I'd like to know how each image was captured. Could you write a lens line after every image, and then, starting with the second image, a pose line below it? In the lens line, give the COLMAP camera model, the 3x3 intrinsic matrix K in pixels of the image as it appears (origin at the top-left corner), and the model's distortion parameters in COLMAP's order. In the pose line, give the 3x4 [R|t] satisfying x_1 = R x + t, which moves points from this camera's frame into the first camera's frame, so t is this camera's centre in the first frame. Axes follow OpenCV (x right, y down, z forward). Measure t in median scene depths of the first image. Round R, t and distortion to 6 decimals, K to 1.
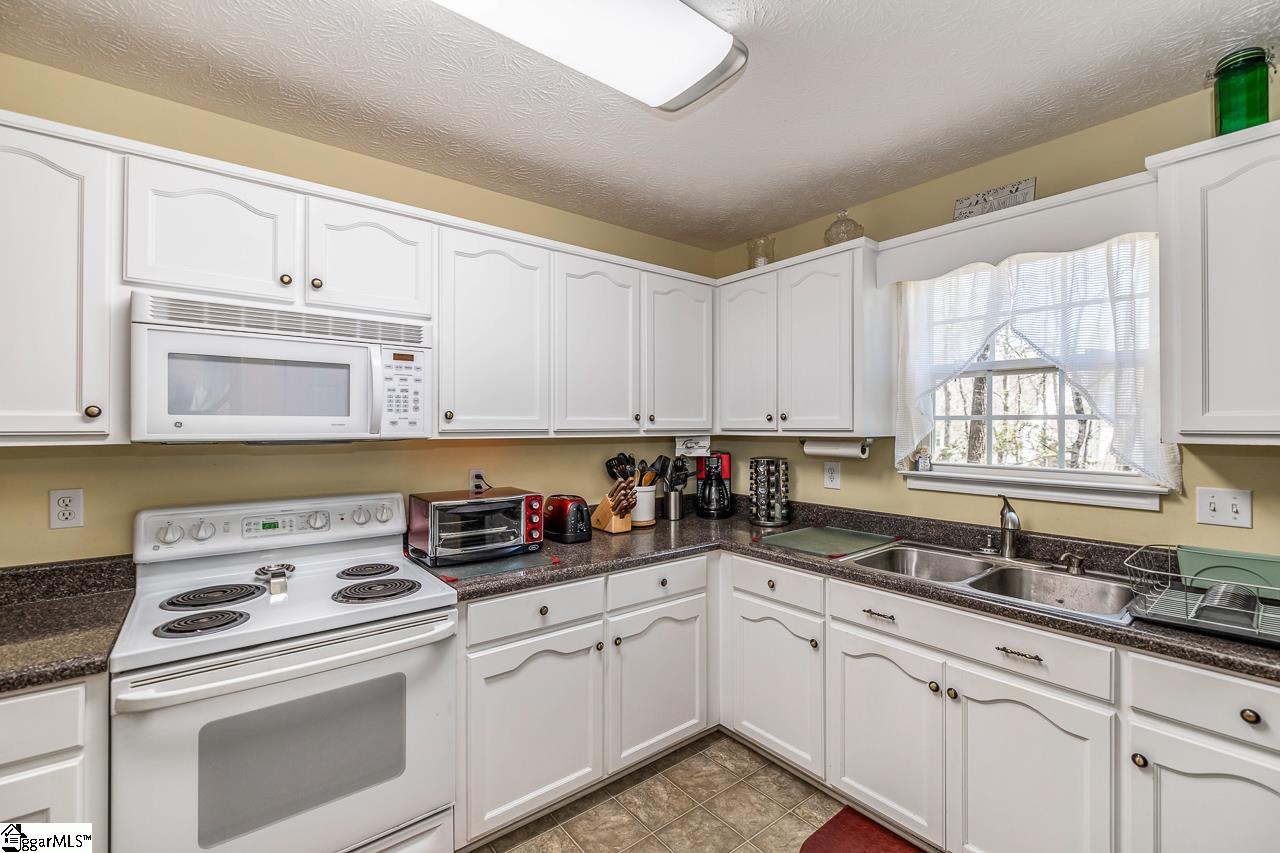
lens RADIAL K [[553.9, 0, 634.6], [0, 553.9, 424.9], [0, 0, 1]] dist [-0.001606, -0.001173]
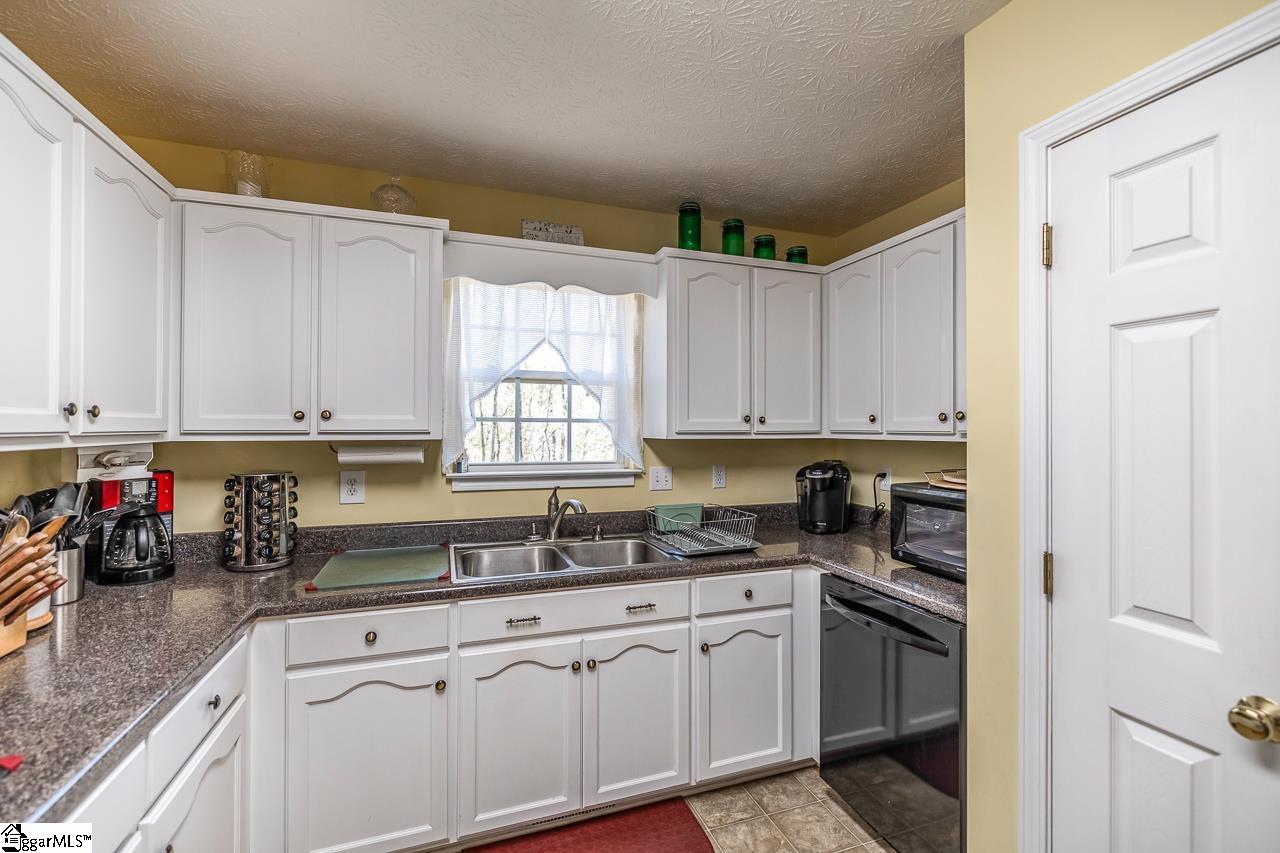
lens RADIAL K [[553.9, 0, 663.1], [0, 553.9, 422.5], [0, 0, 1]] dist [-0.001606, -0.001173]
pose [[0.305756, 0.008851, 0.952069, -0.415365], [-0.003498, 0.999960, -0.008173, 0.000233], [-0.952104, -0.000831, 0.305774, 0.463689]]
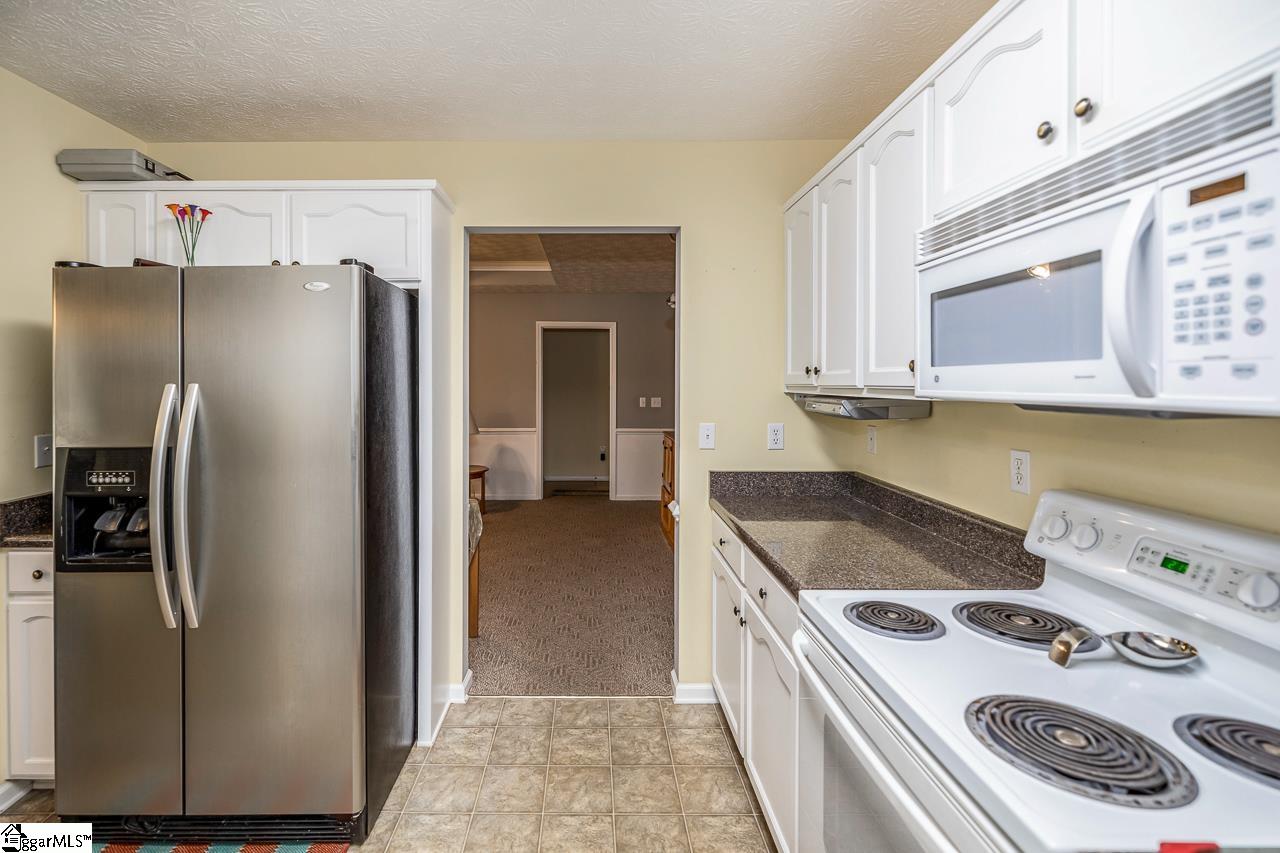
lens RADIAL K [[595.9, 0, 593.5], [0, 595.9, 391.7], [0, 0, 1]] dist [-0.002700, -0.000463]
pose [[-0.631488, 0.012239, -0.775289, 0.141770], [0.001222, 0.999890, 0.014789, 0.004054], [0.775384, 0.008391, -0.631434, 0.914344]]
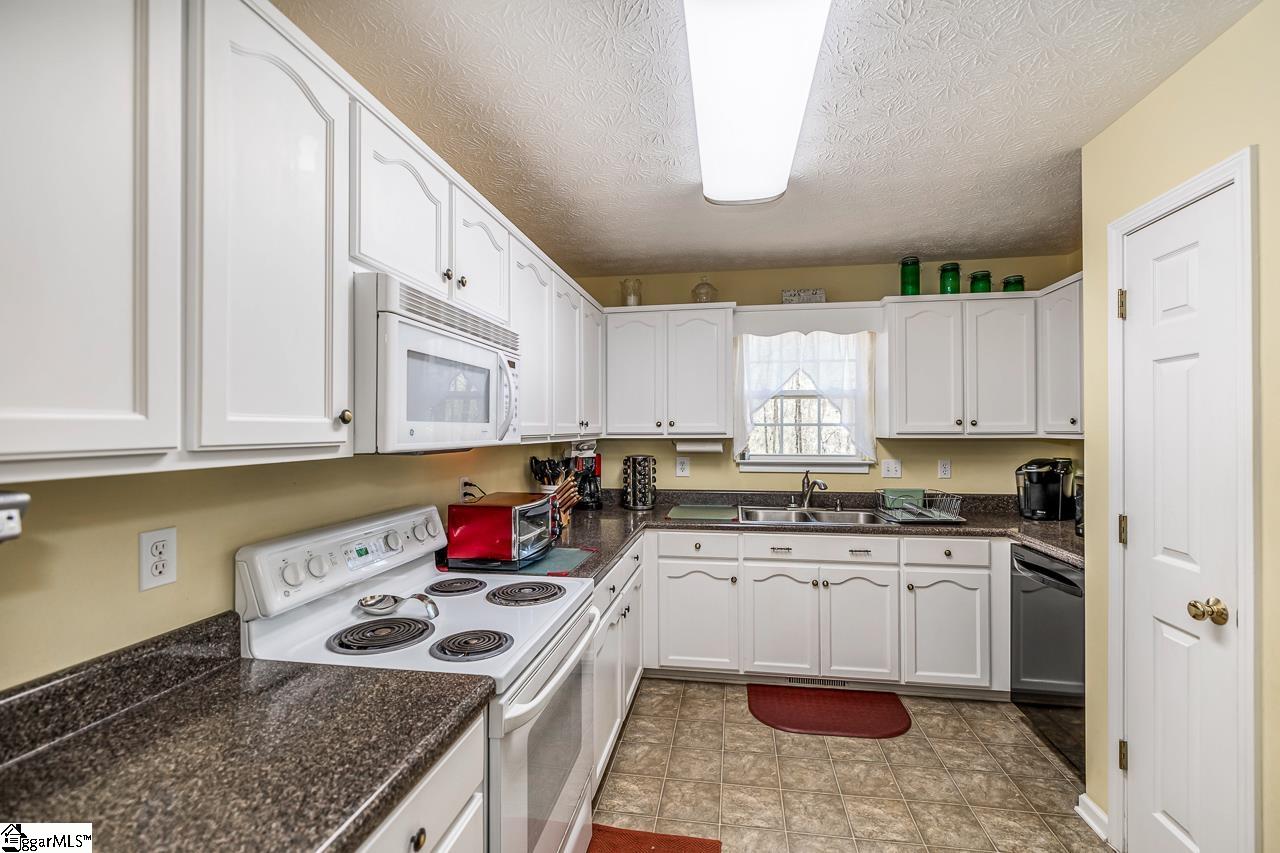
lens RADIAL K [[553.9, 0, 664.0], [0, 553.9, 429.1], [0, 0, 1]] dist [-0.001606, -0.001173]
pose [[0.726938, -0.003114, 0.686696, -0.892215], [0.002964, 0.999995, 0.001396, -0.004722], [-0.686696, 0.001021, 0.726944, 0.072399]]
